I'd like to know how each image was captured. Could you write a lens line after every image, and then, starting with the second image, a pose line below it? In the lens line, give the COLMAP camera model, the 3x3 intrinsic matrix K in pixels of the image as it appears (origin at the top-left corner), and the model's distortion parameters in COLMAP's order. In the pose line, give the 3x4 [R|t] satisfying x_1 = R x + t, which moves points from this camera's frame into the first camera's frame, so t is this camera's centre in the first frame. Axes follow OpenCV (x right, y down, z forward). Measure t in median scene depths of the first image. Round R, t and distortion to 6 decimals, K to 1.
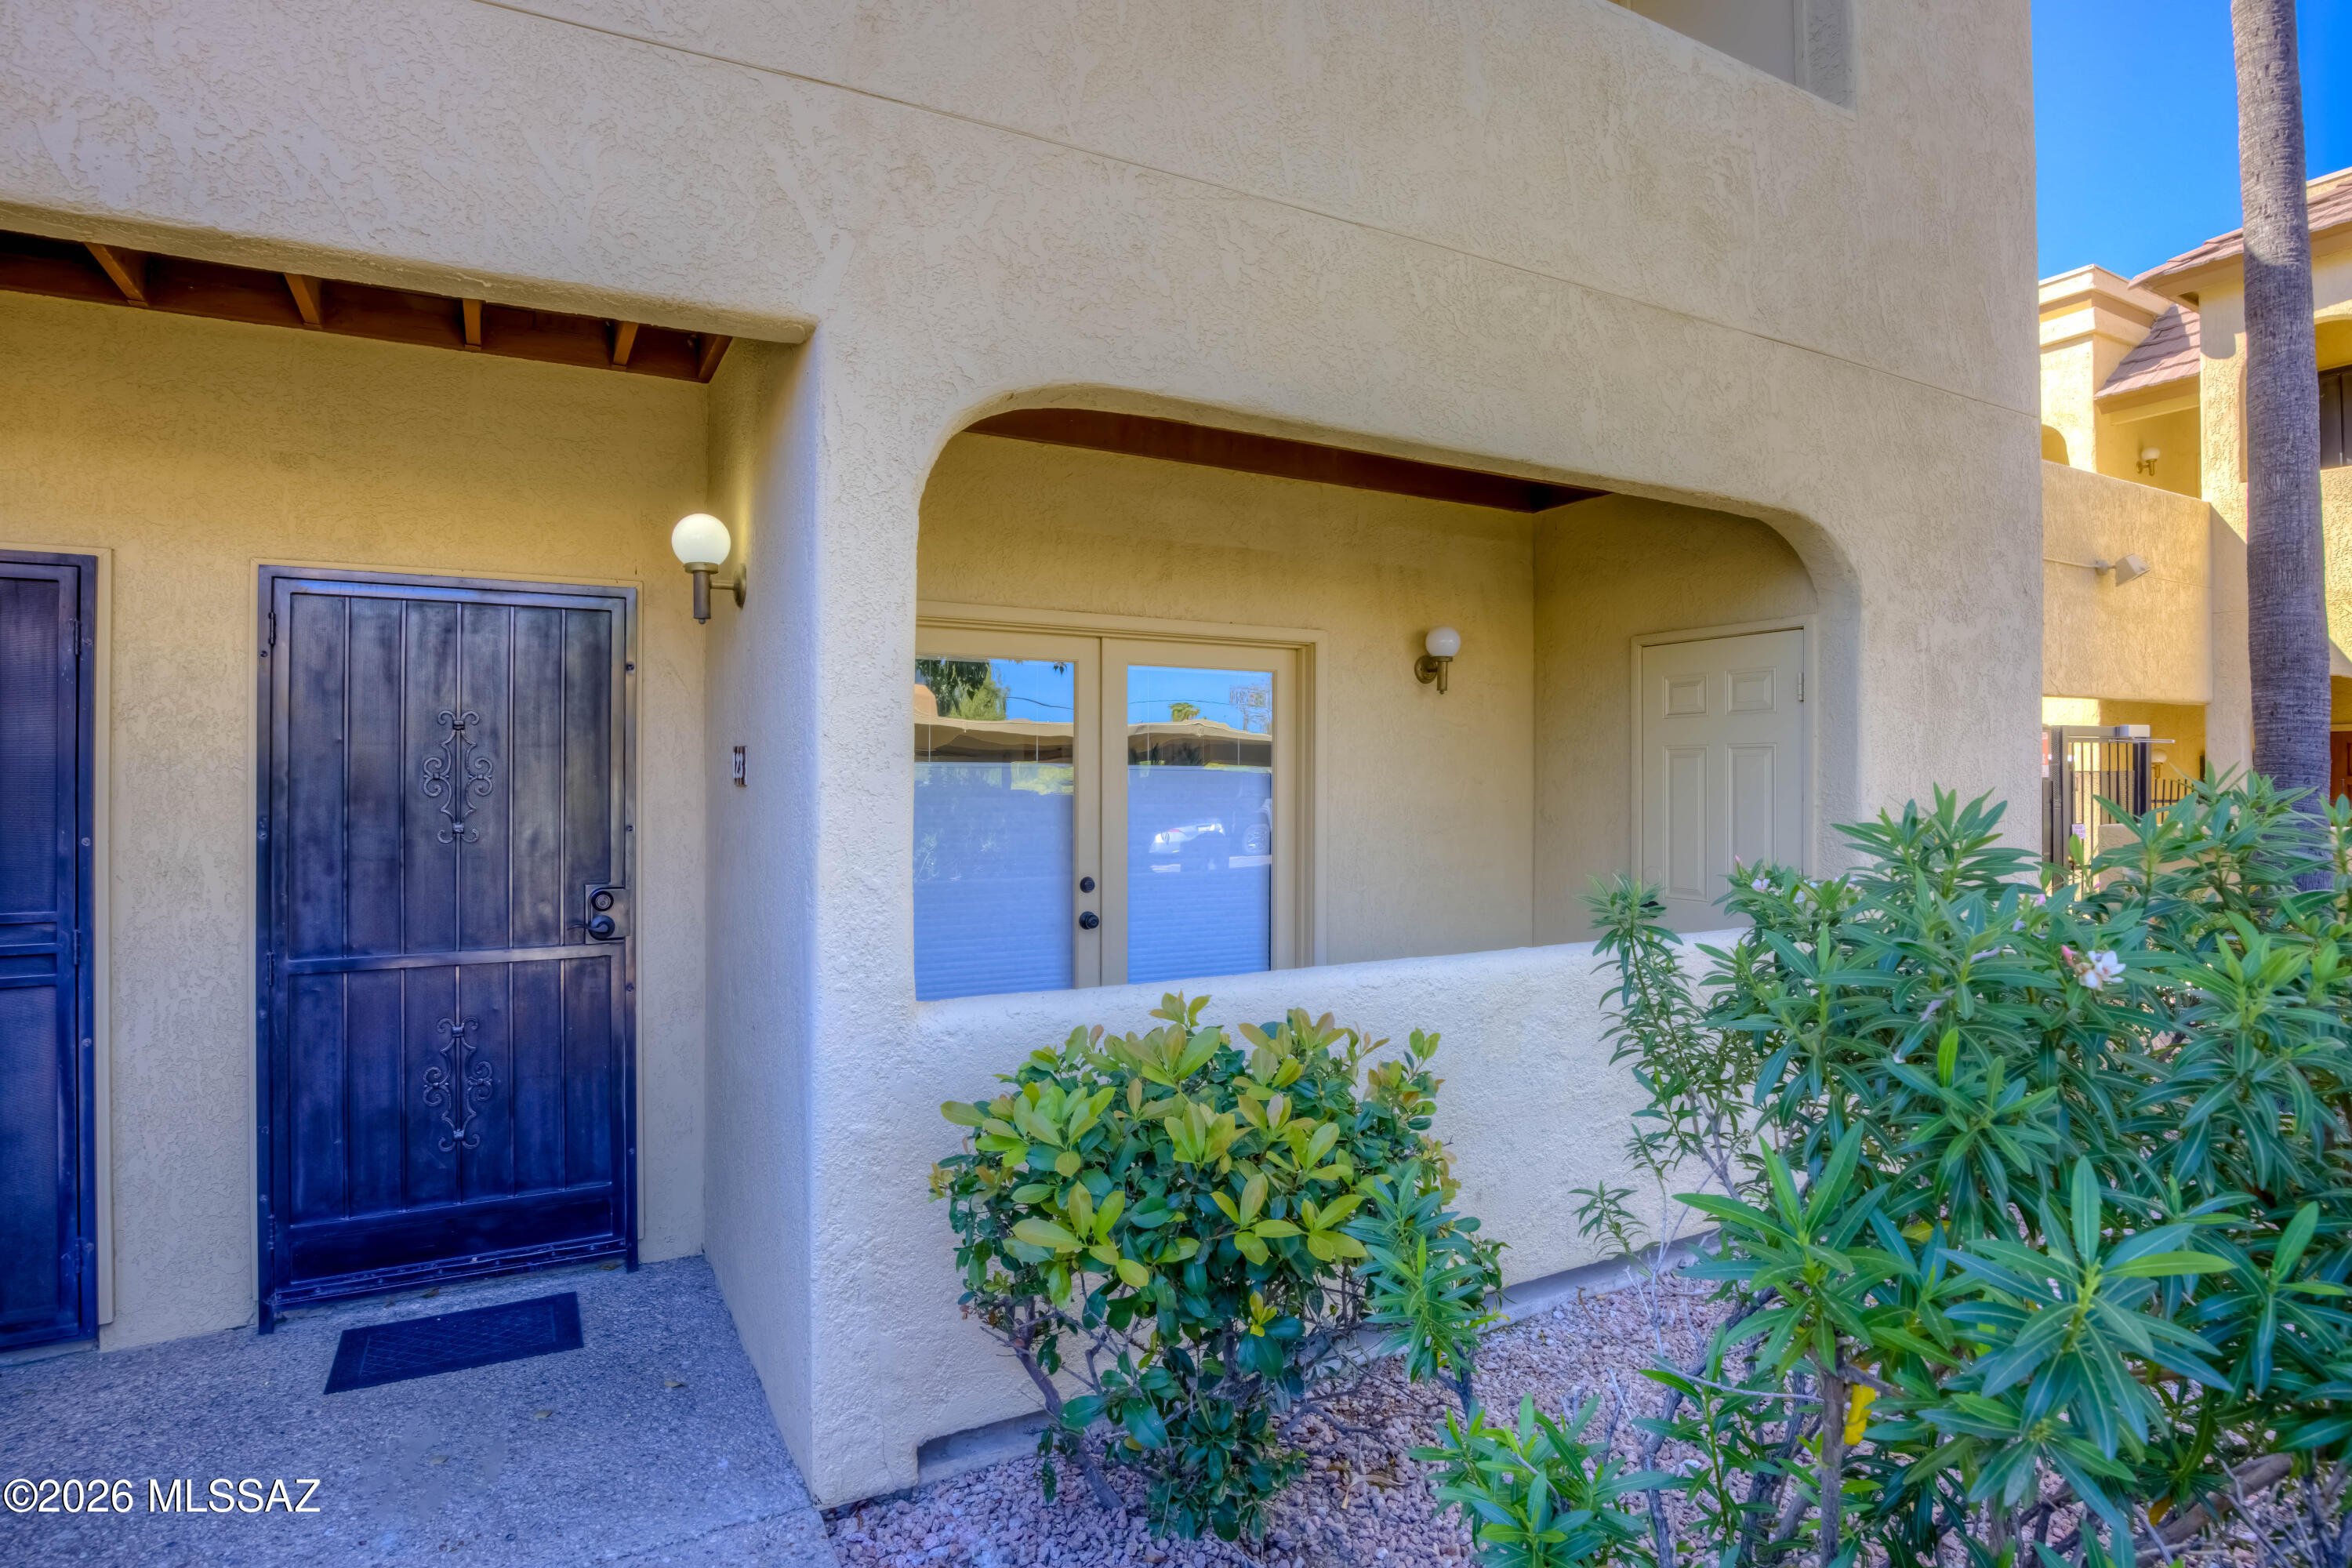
lens RADIAL K [[1196.4, 0, 1180.7], [0, 1196.4, 793.0], [0, 0, 1]] dist [-0.032151, 0.003191]
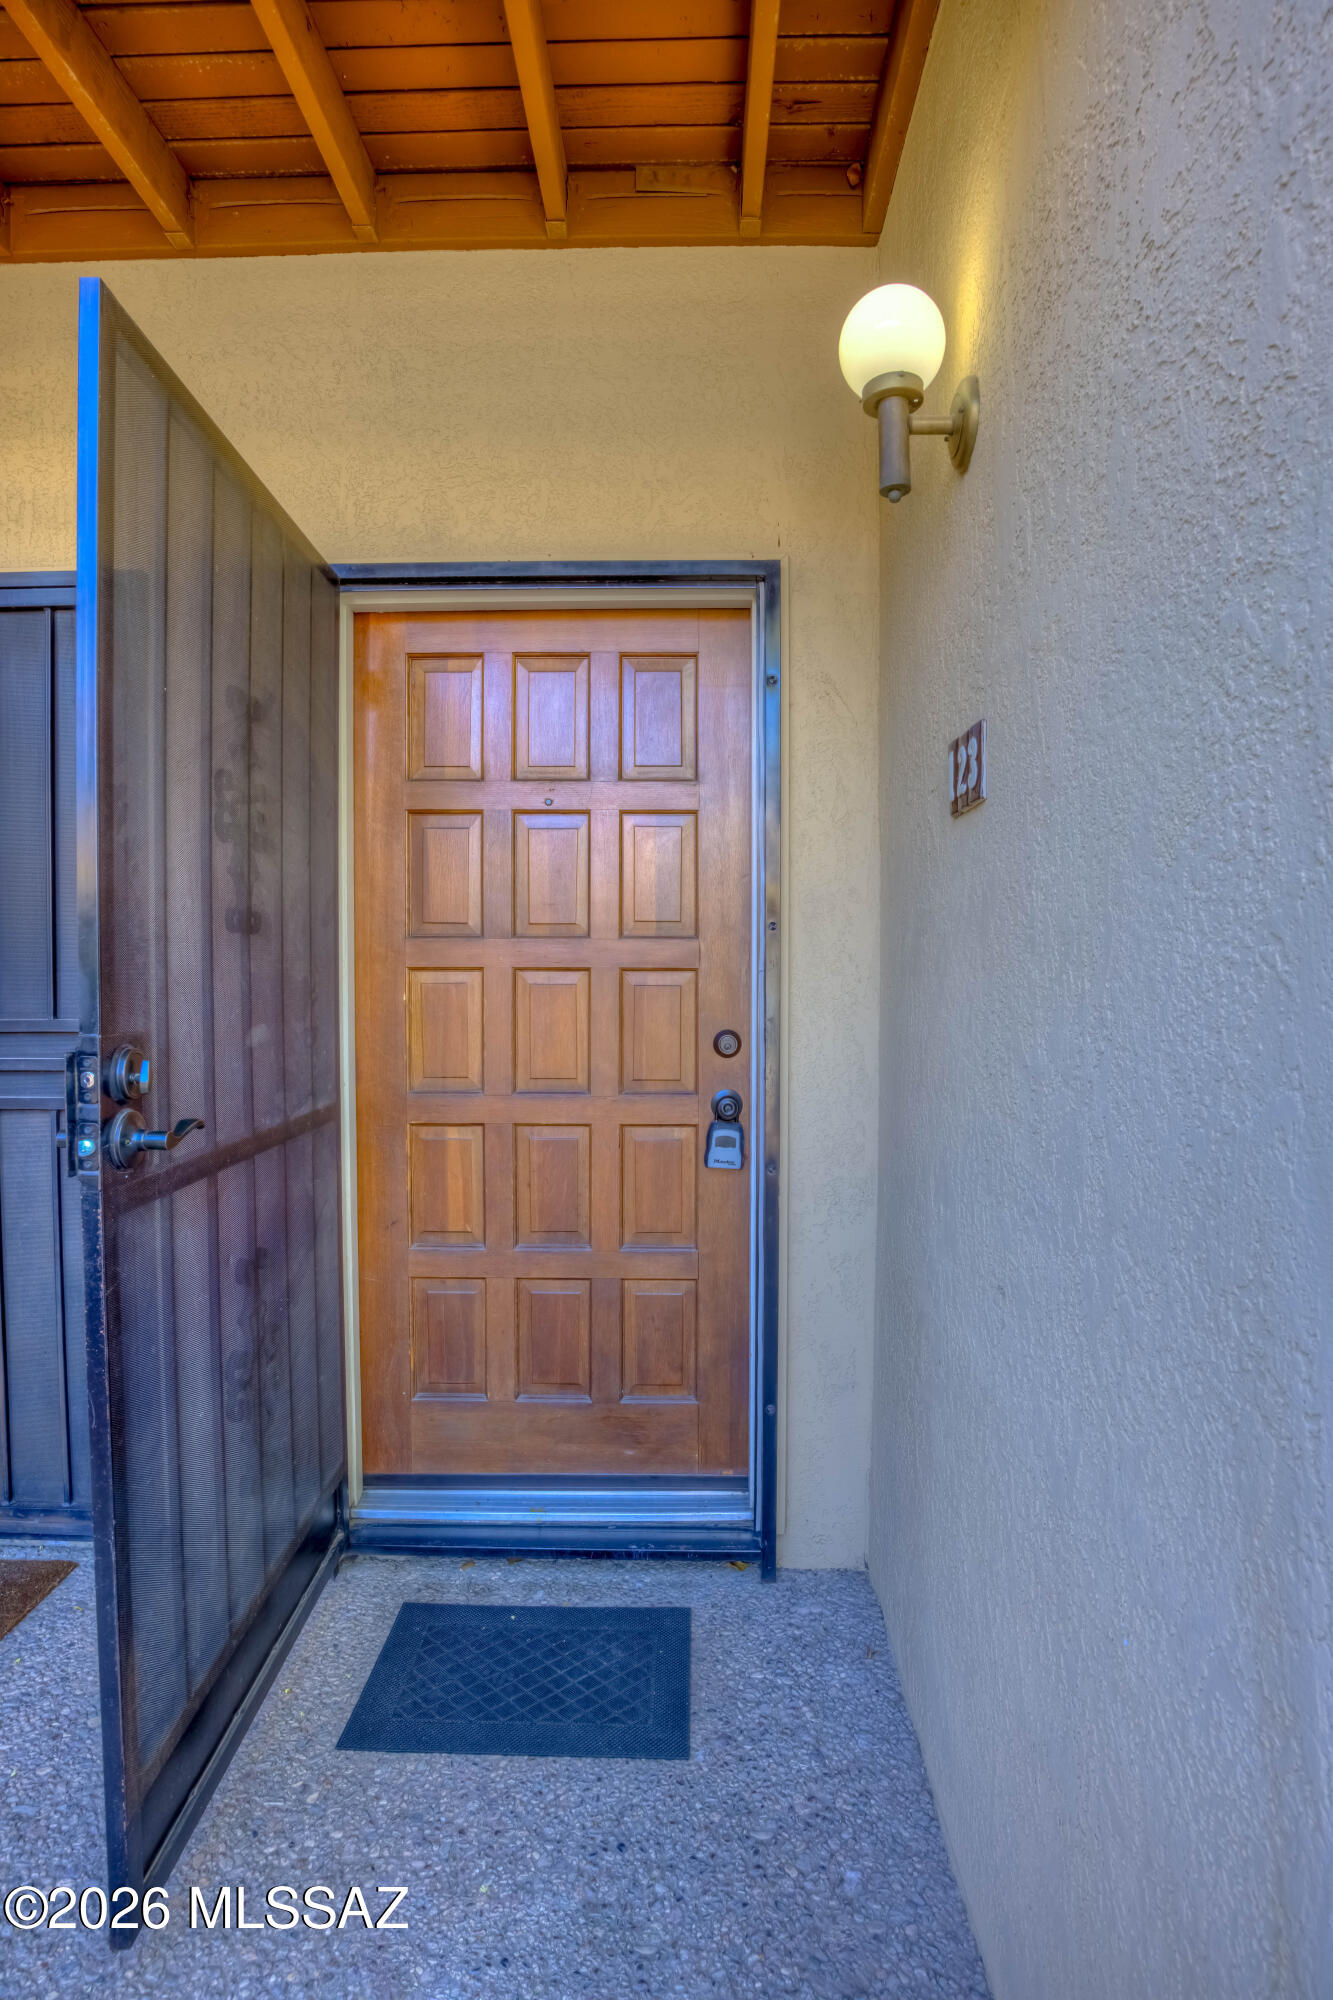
lens RADIAL K [[1017.3, 0, 678.4], [0, 1017.3, 996.7], [0, 0, 1]] dist [-0.032151, 0.003191]
pose [[0.861445, 0.011619, -0.507717, -0.254078], [0.000256, 0.999728, 0.023312, 0.064023], [0.507850, -0.020212, 0.861208, 0.560488]]
